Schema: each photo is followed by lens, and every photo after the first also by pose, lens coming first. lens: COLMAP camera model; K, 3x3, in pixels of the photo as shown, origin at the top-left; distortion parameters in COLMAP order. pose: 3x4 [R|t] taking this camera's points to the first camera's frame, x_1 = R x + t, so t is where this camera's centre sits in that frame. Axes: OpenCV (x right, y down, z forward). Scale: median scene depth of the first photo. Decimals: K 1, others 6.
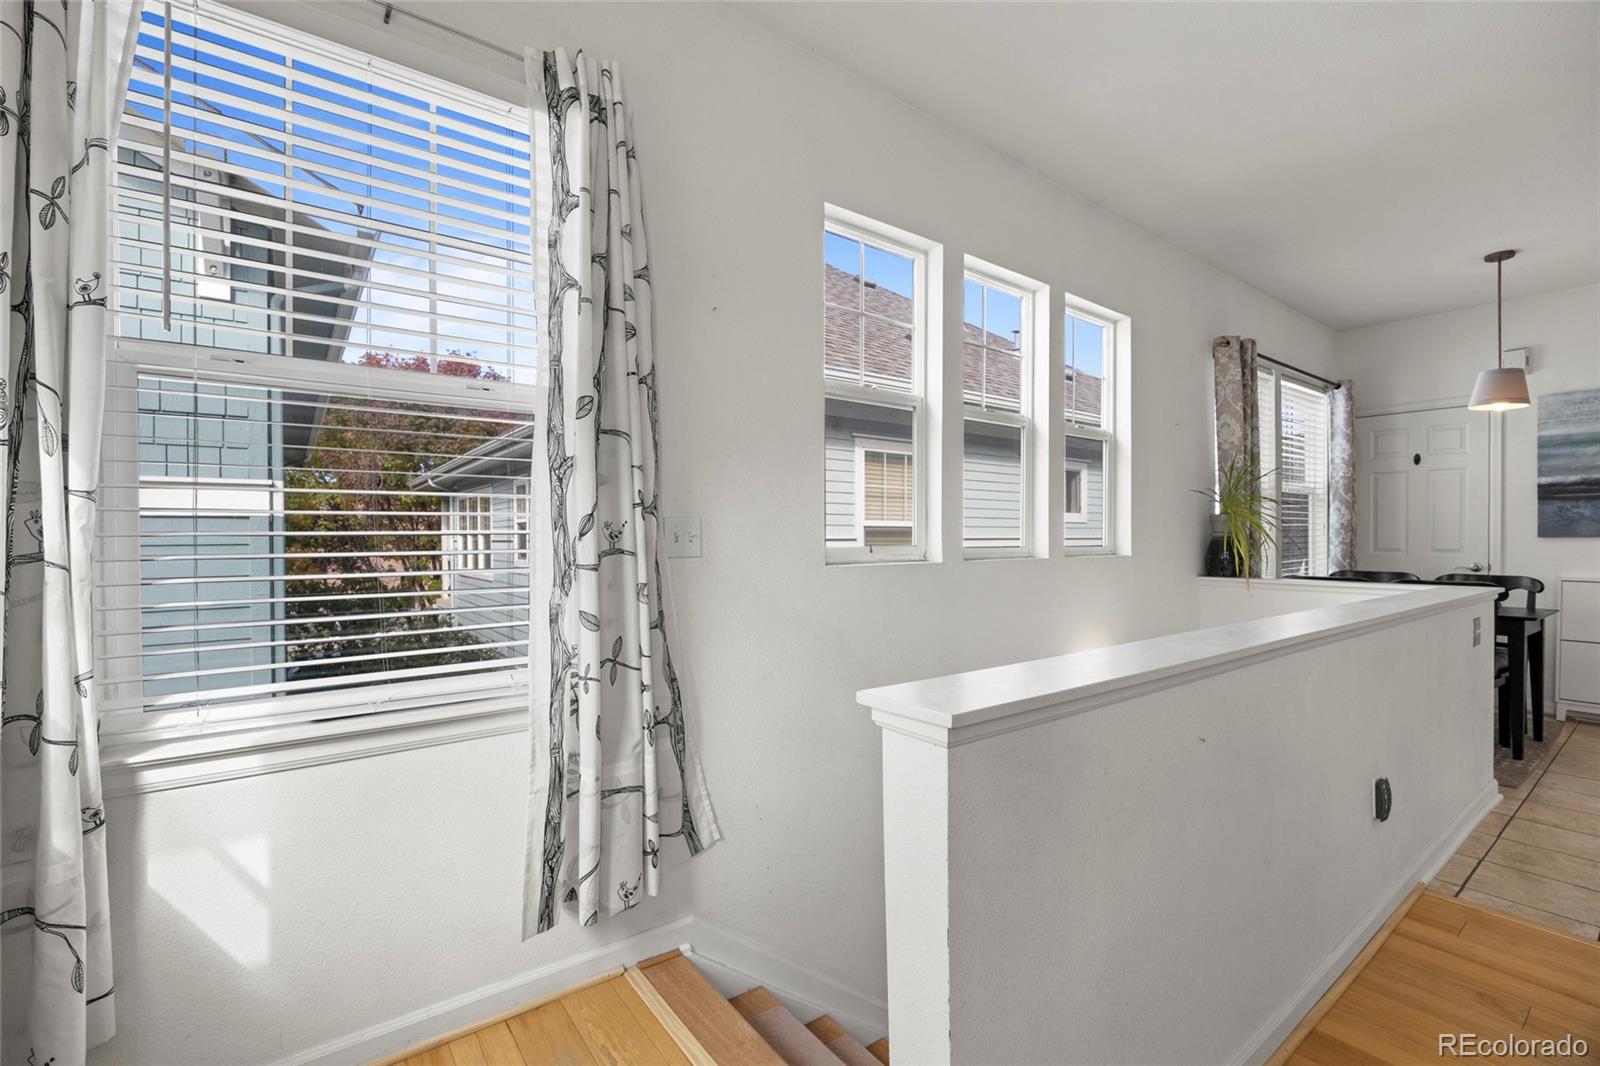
lens RADIAL K [[701.8, 0, 806.7], [0, 701.8, 545.4], [0, 0, 1]] dist [-0.009522, 0.000377]
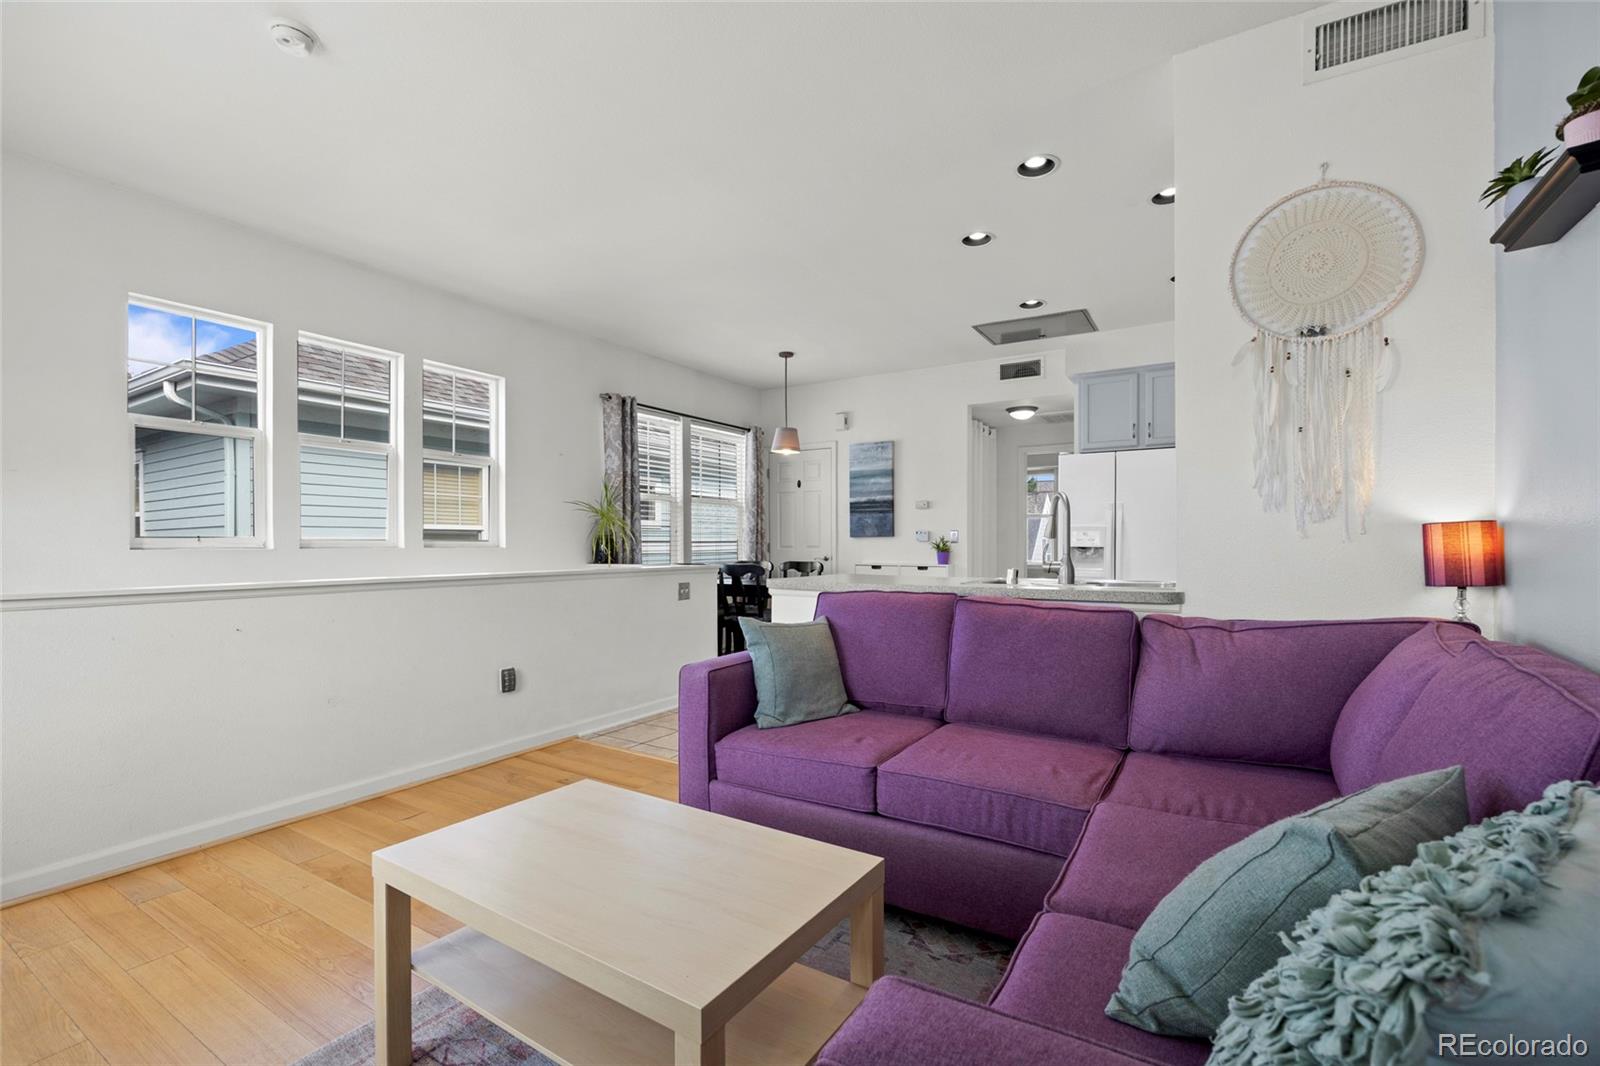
lens RADIAL K [[701.8, 0, 806.7], [0, 701.8, 545.4], [0, 0, 1]] dist [-0.009522, 0.000377]
pose [[0.933708, -0.001278, 0.358032, 0.420946], [0.006070, 0.999906, -0.012260, 0.025943], [-0.357983, 0.013621, 0.933629, -0.421209]]
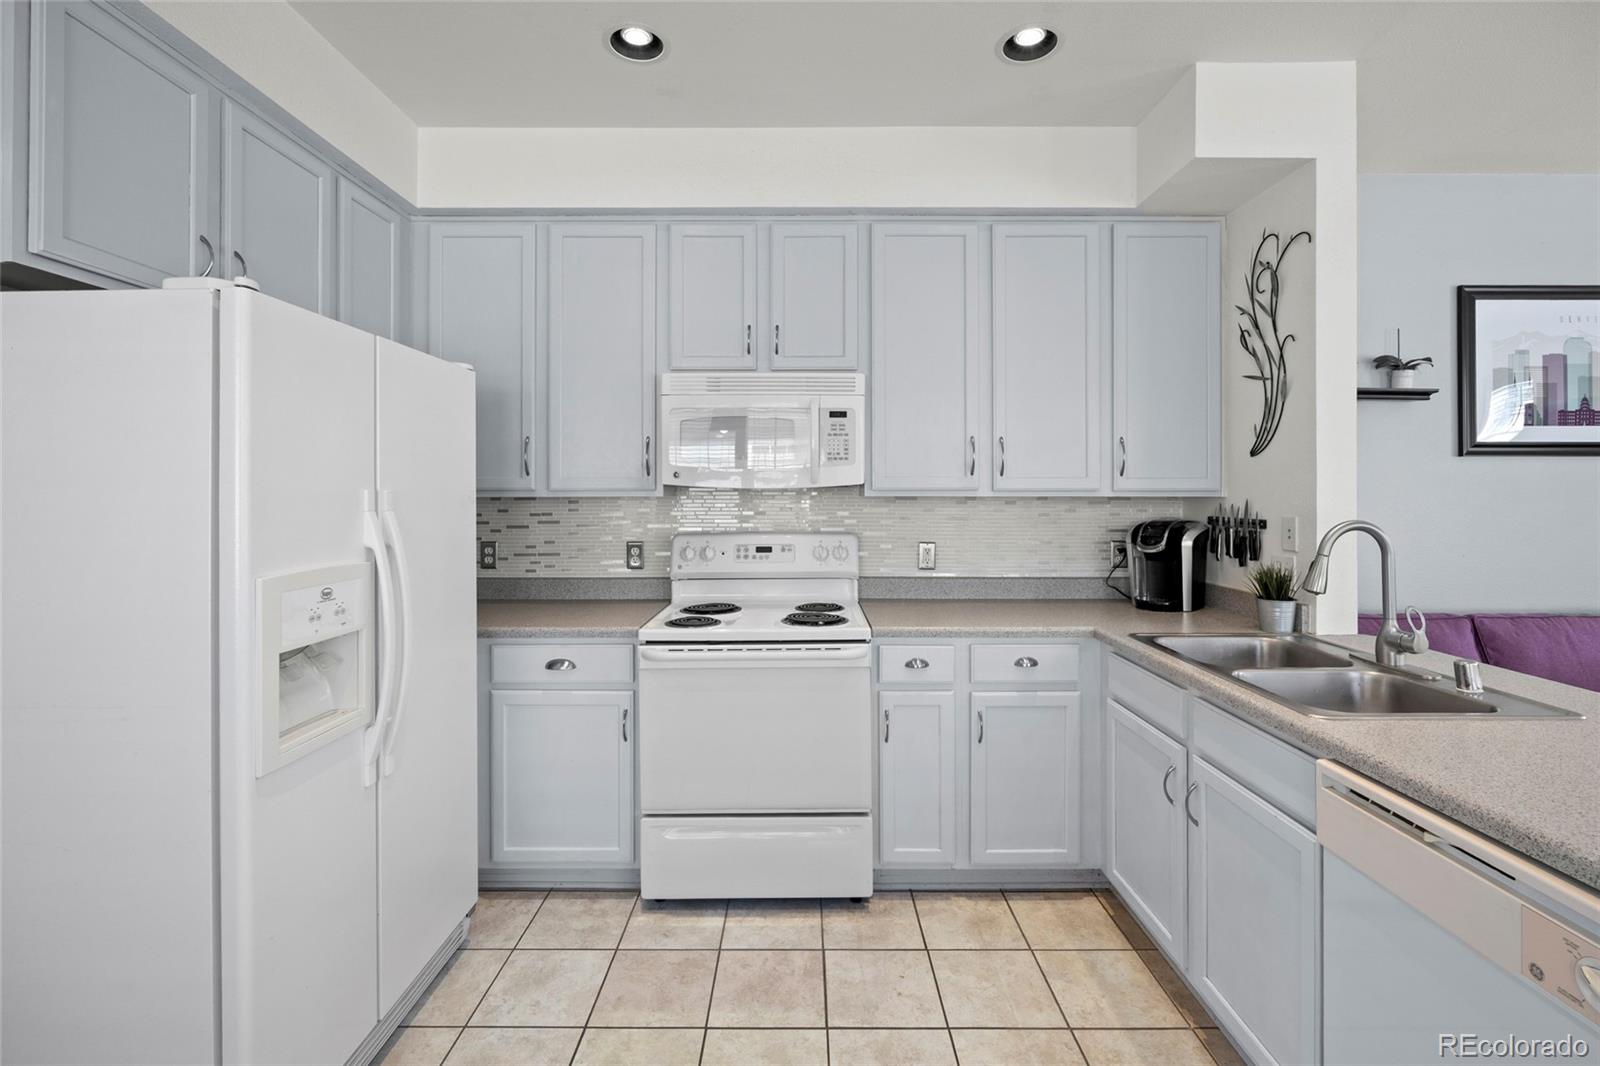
lens RADIAL K [[717.4, 0, 804.0], [0, 717.4, 488.9], [0, 0, 1]] dist [0.000285, 0.000052]
pose [[-0.798498, 0.002580, 0.601992, 0.879907], [0.009616, 0.999918, 0.008469, -0.056569], [-0.601921, 0.012551, -0.798457, 0.634274]]
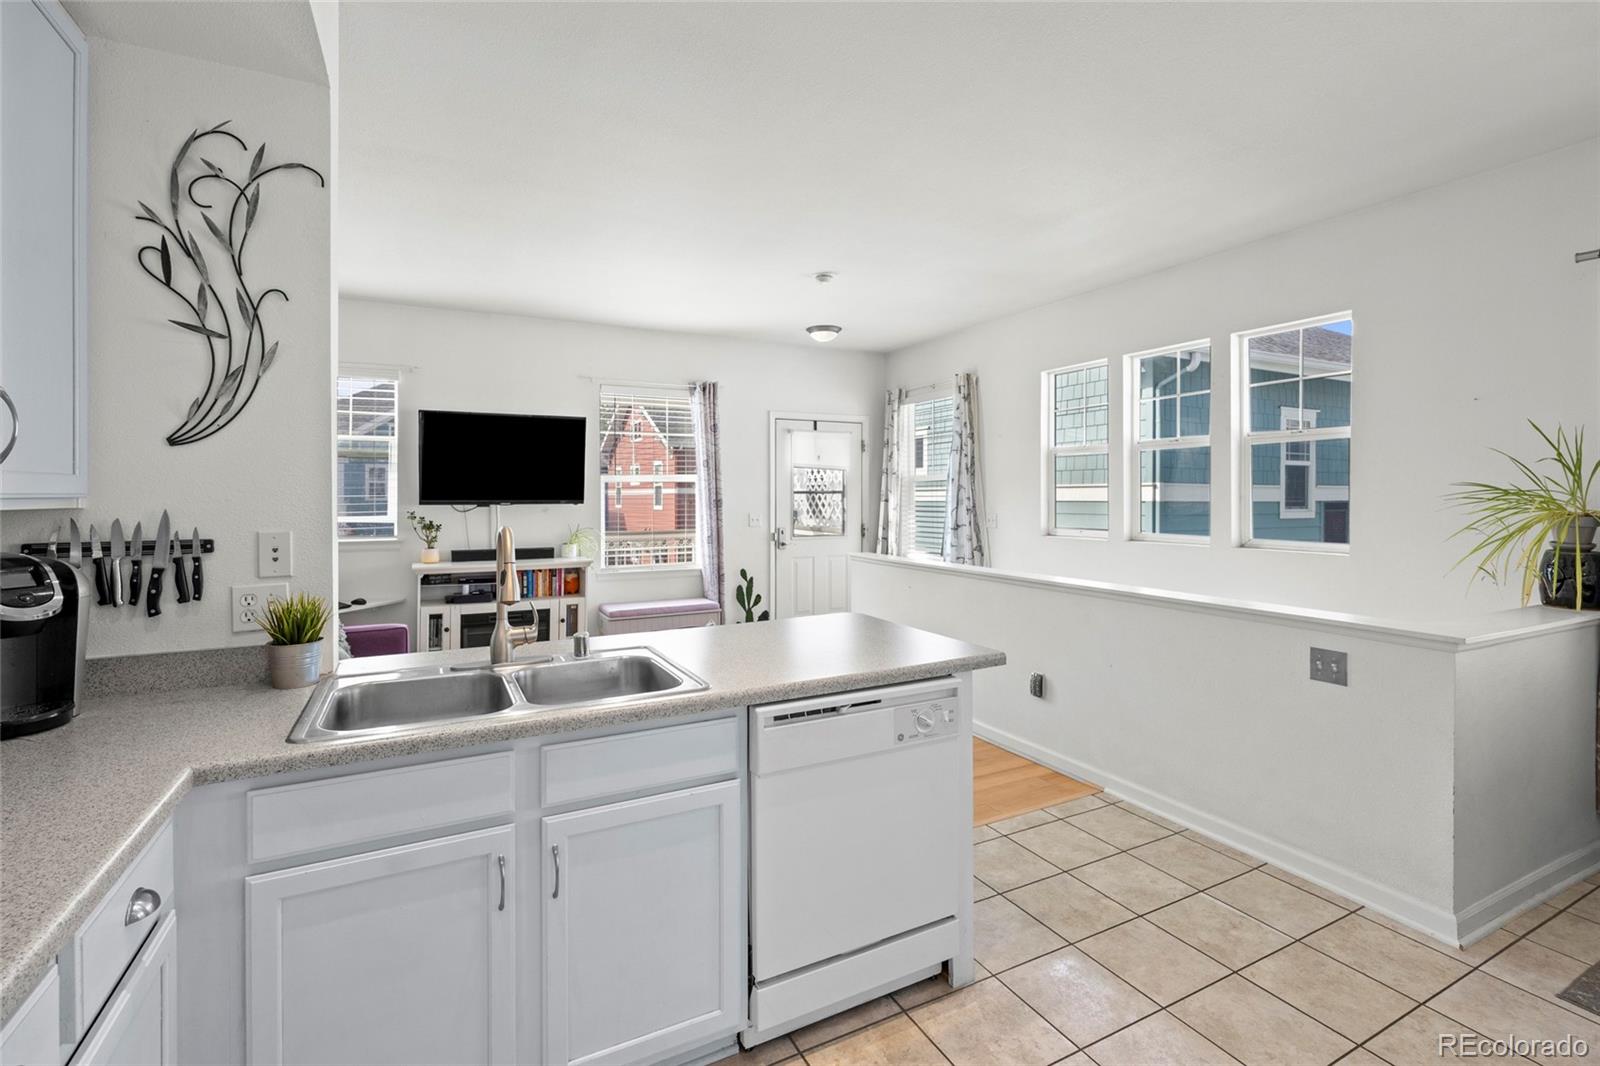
lens RADIAL K [[723.6, 0, 799.8], [0, 723.6, 500.4], [0, 0, 1]] dist [0.002324, 0.000793]
pose [[-0.174508, 0.010316, -0.984602, 1.270689], [-0.009642, 0.999879, 0.012185, -0.052741], [0.984609, 0.011620, -0.174387, 0.342066]]
